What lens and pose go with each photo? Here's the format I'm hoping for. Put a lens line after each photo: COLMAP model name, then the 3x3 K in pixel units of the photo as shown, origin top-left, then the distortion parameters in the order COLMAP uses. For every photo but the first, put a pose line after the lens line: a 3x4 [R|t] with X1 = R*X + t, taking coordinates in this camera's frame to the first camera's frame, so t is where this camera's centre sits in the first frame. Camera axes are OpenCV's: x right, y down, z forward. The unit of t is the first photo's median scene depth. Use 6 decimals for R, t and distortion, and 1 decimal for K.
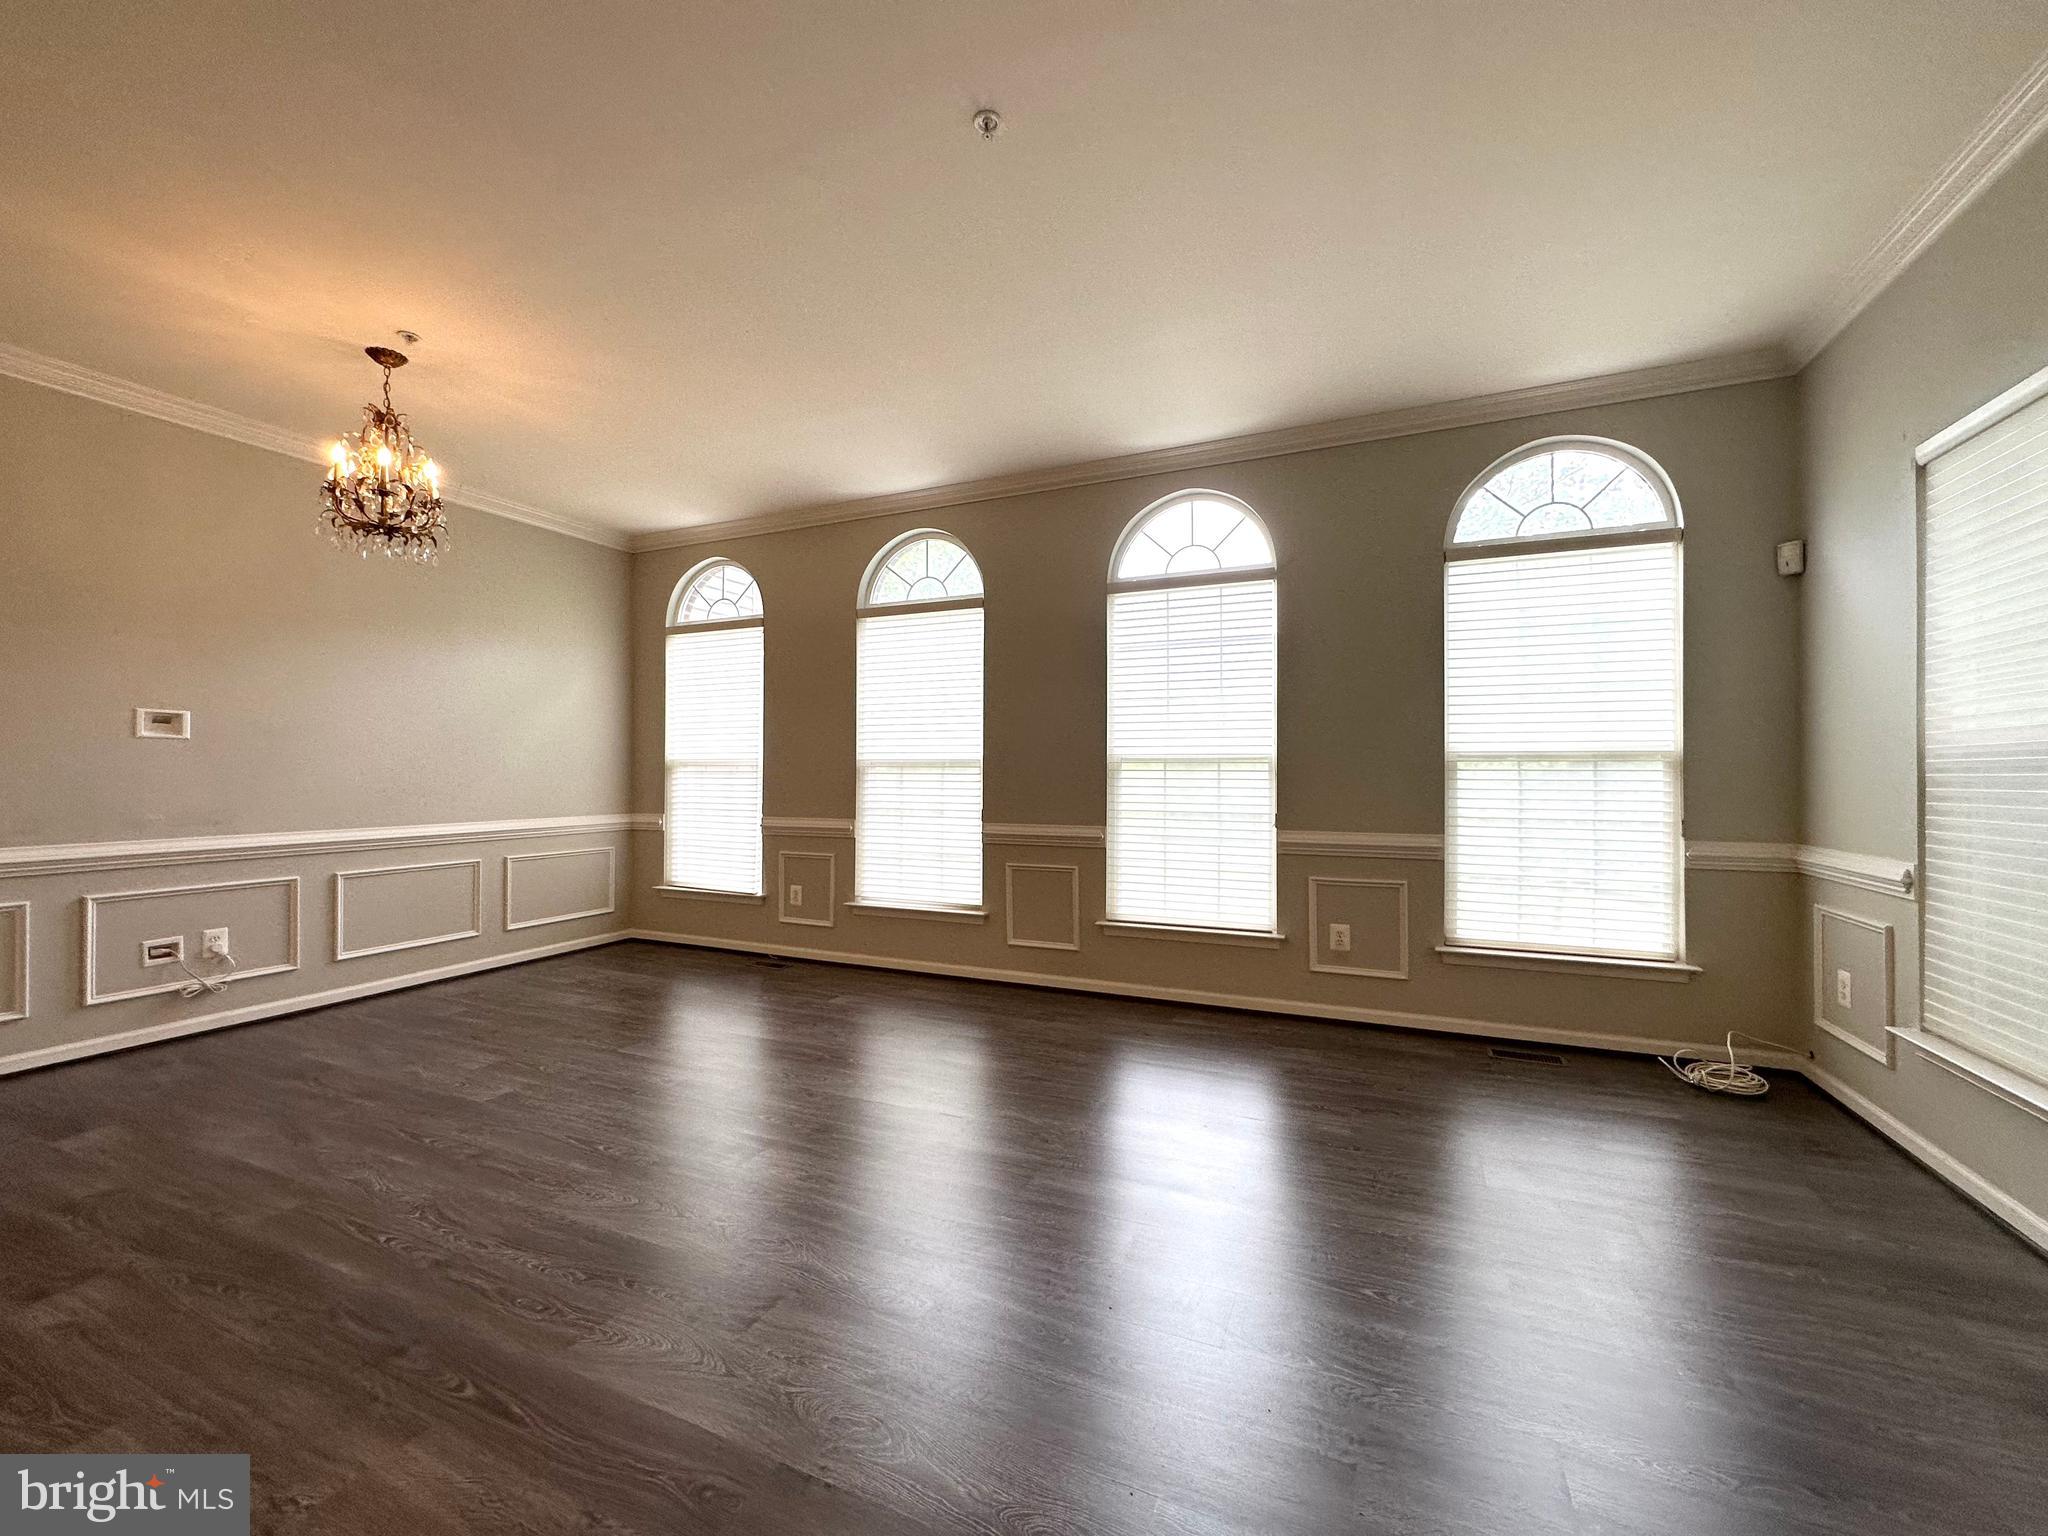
lens RADIAL K [[841.9, 0, 1024.0], [0, 841.9, 768.0], [0, 0, 1]] dist [-0.001109, -0.000101]
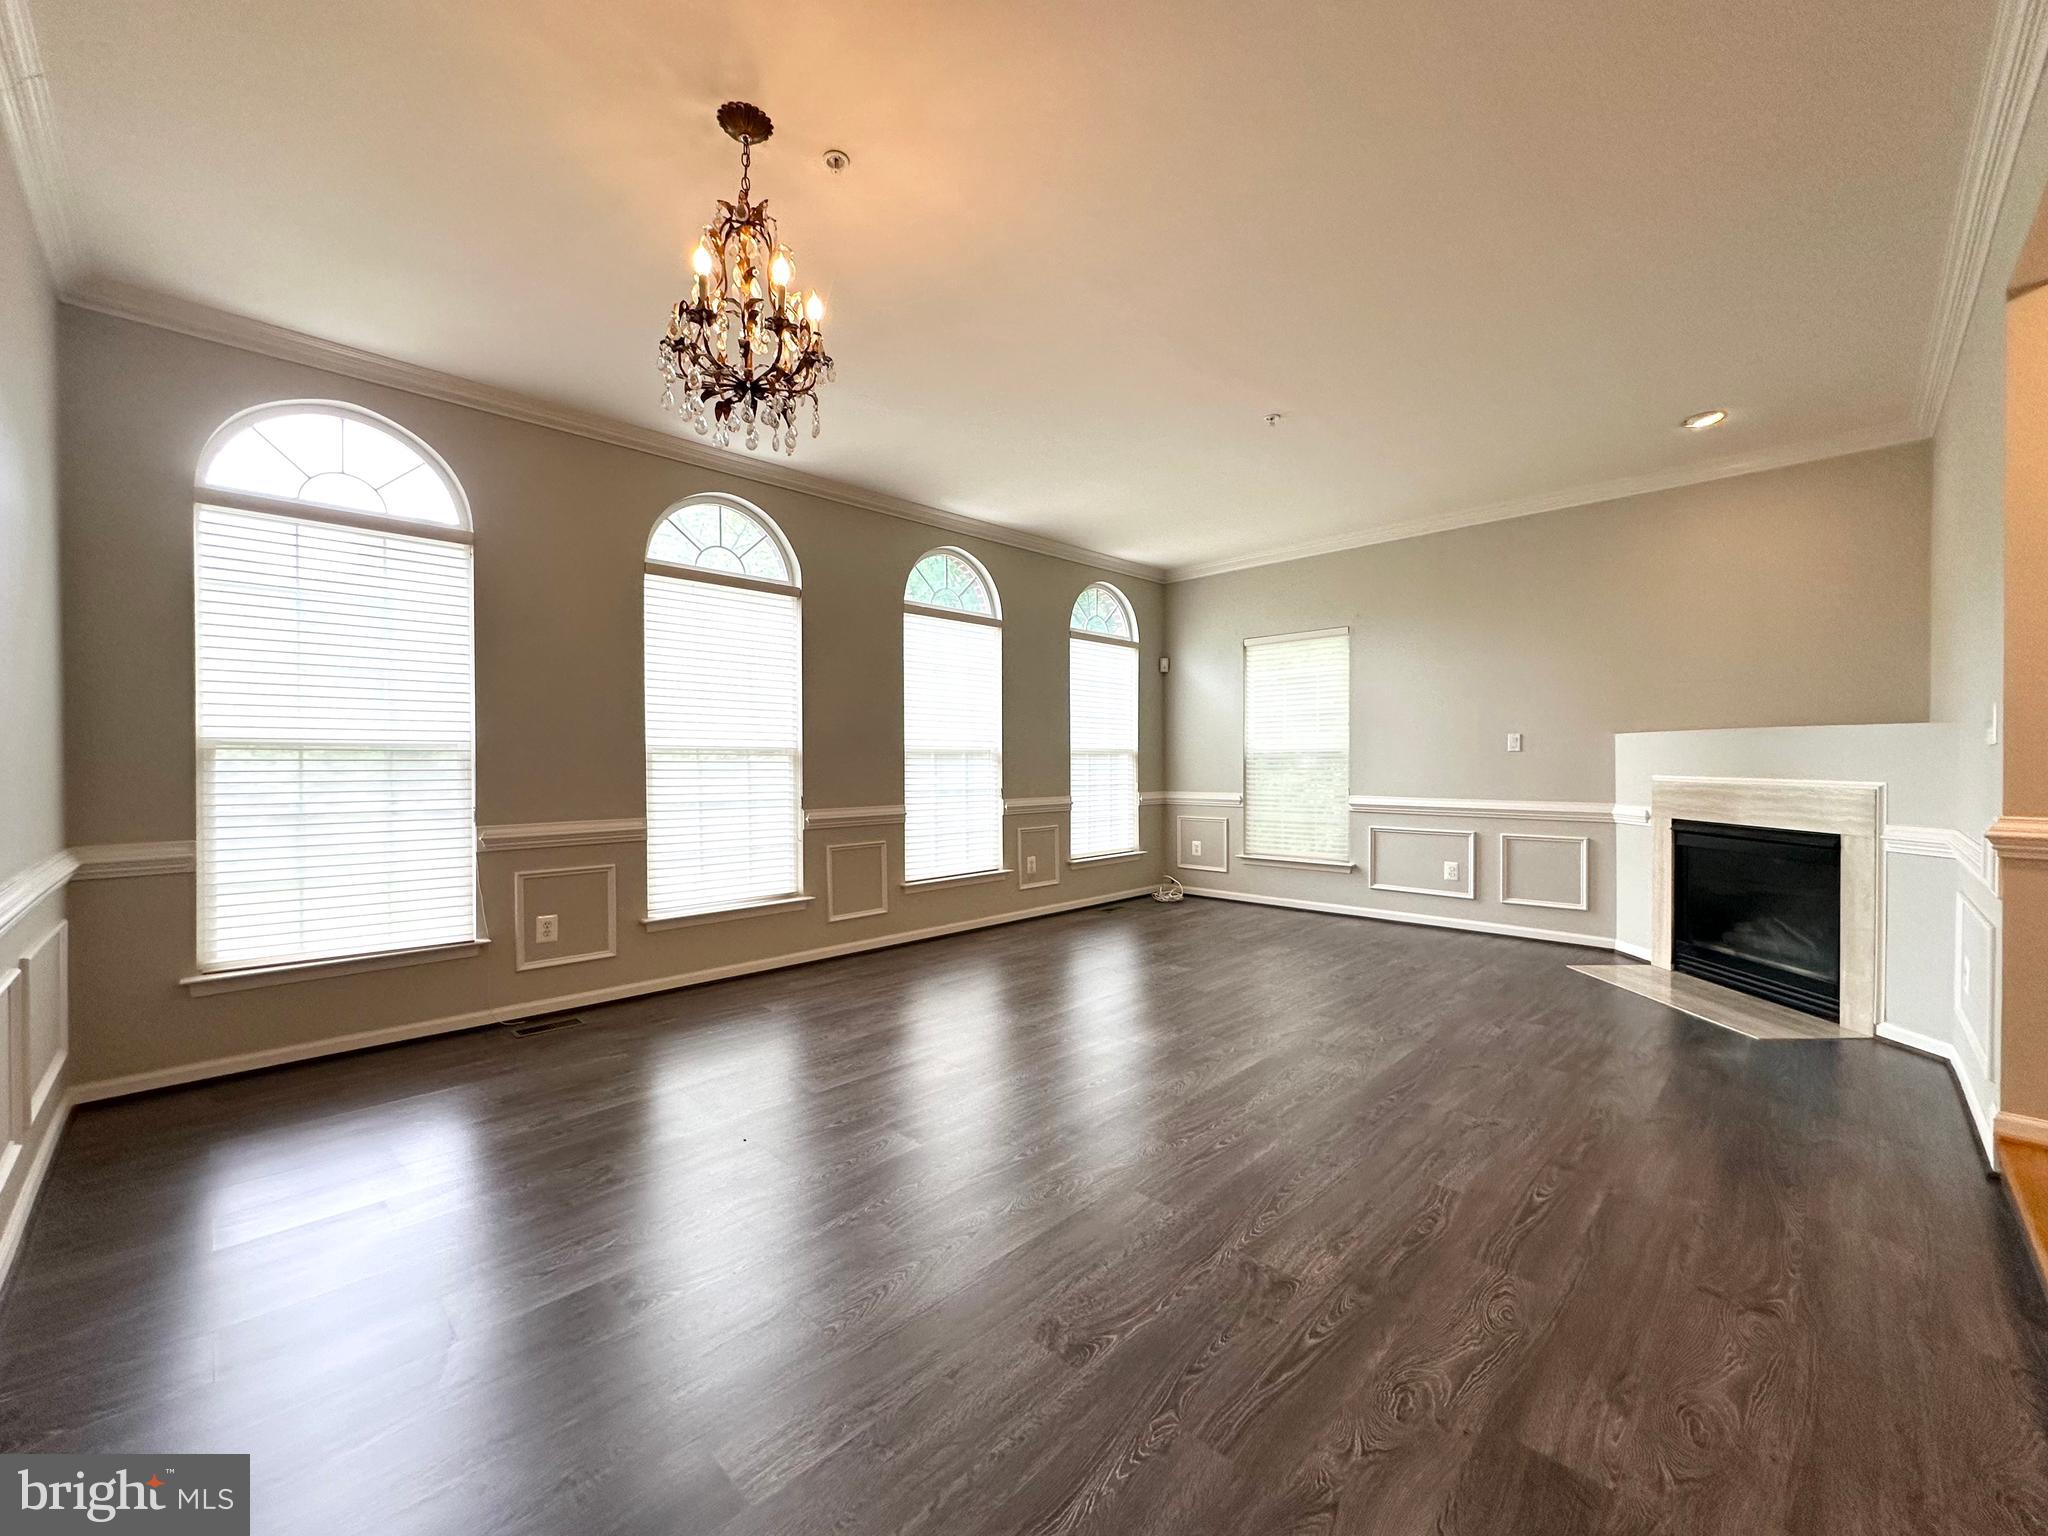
lens RADIAL K [[816.4, 0, 1023.0], [0, 816.4, 768.4], [0, 0, 1]] dist [-0.003457, 0.000446]
pose [[0.348447, -0.009346, 0.937282, -0.922389], [-0.002022, 0.999940, 0.010723, 0.003887], [-0.937326, -0.005632, 0.348408, 0.424601]]
